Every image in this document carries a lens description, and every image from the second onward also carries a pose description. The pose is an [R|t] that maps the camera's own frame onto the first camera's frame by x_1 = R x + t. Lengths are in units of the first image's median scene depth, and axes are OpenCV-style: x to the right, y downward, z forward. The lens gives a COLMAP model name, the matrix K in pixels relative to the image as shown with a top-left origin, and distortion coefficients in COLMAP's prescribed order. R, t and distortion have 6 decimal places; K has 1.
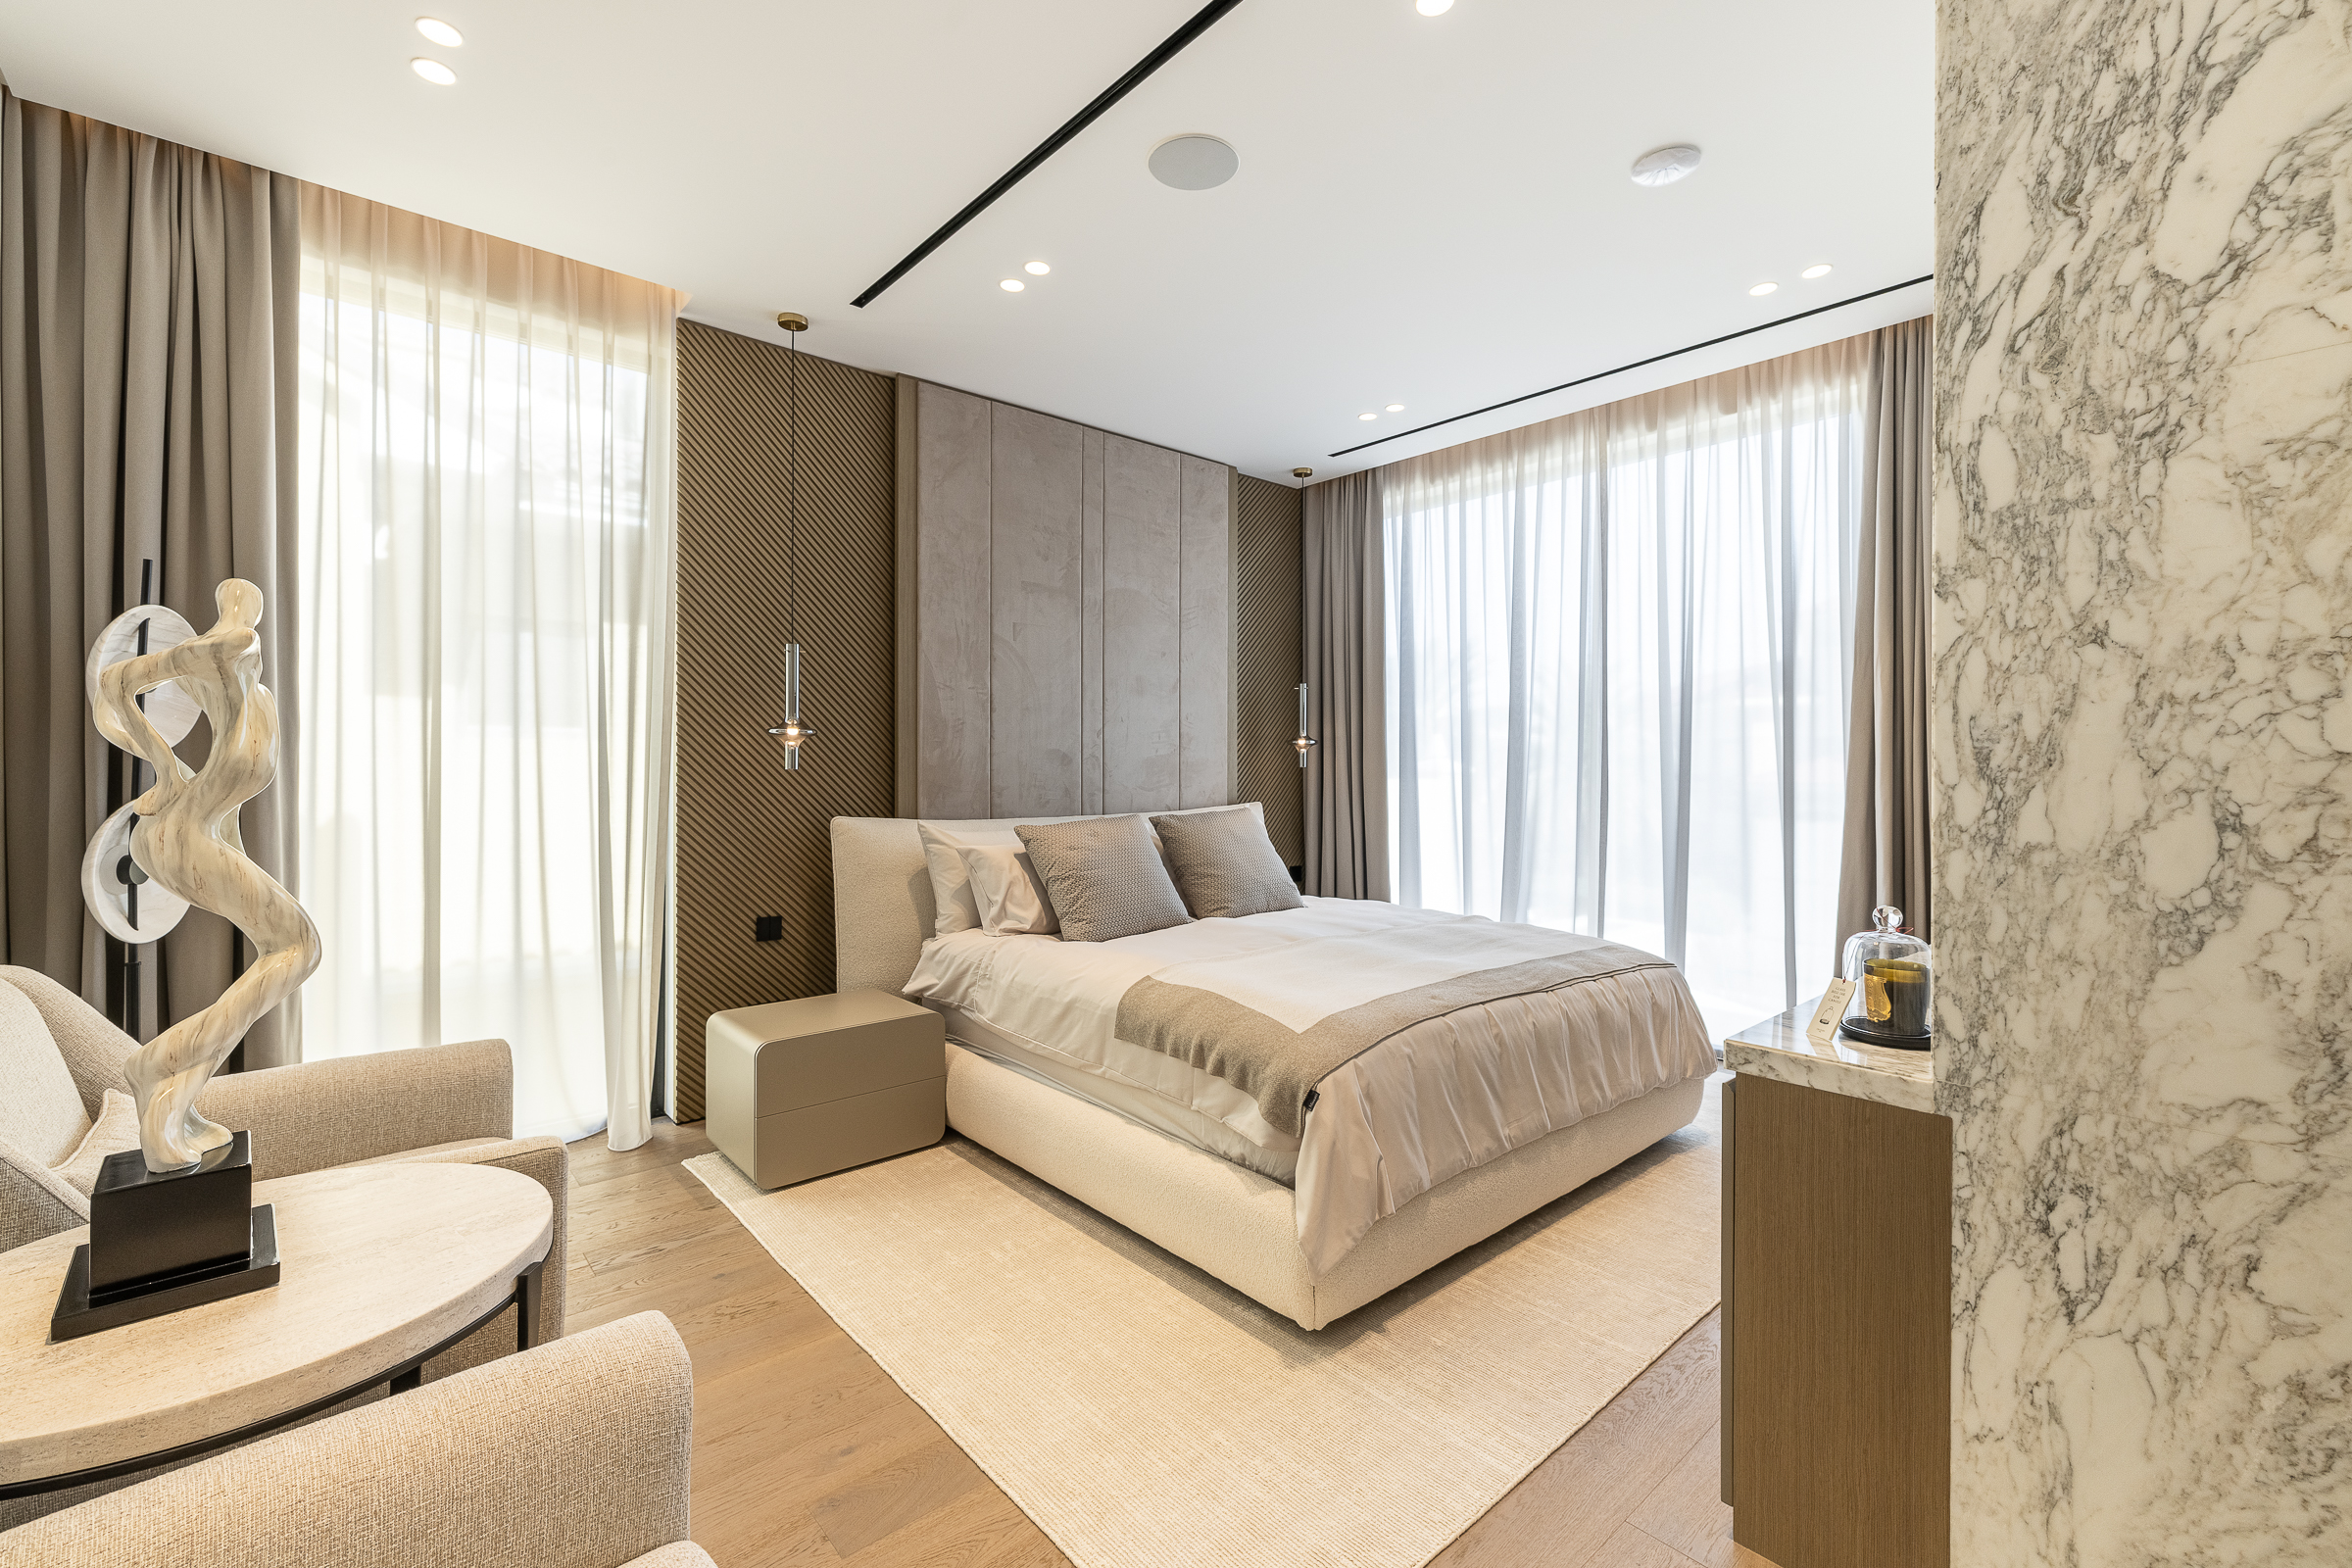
lens RADIAL K [[996.1, 0, 1177.7], [0, 996.1, 770.3], [0, 0, 1]] dist [0.004304, 0.000304]
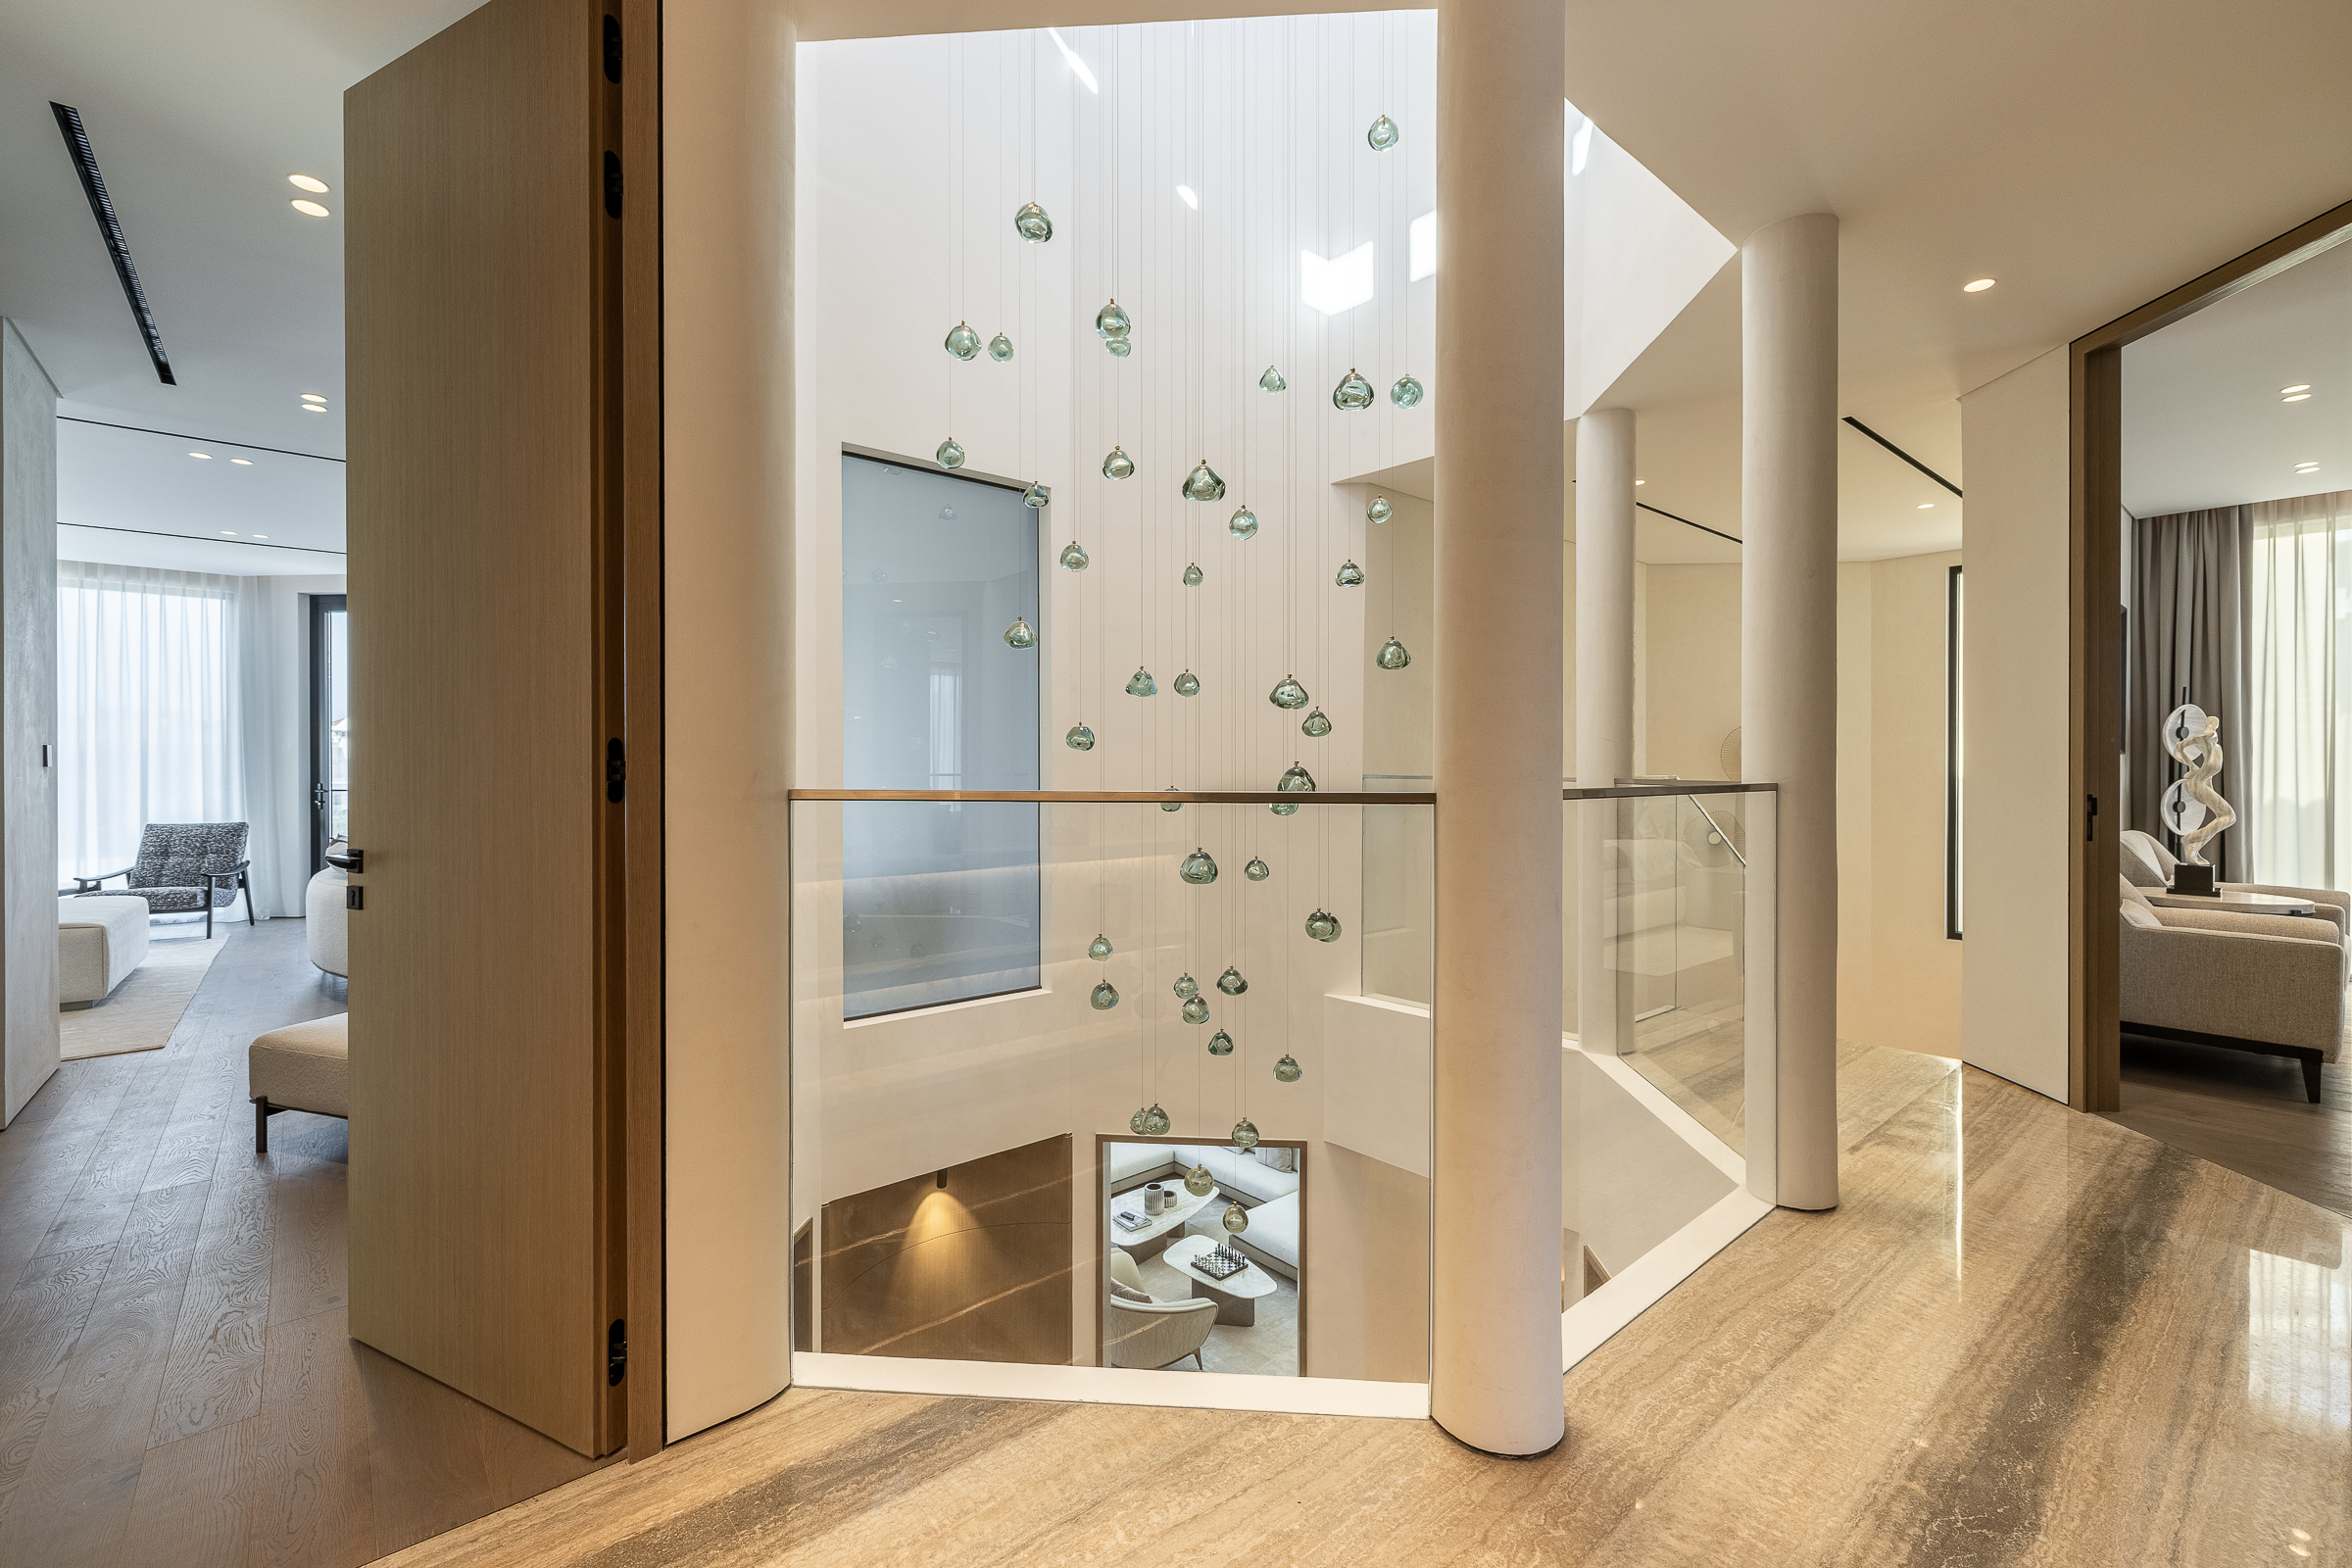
lens RADIAL K [[996.1, 0, 1177.7], [0, 996.1, 770.3], [0, 0, 1]] dist [0.004304, 0.000304]
pose [[-0.011282, 0.000599, -0.999936, 1.600670], [-0.001821, 0.999998, 0.000619, 0.008954], [0.999935, 0.001828, -0.011280, -1.586235]]
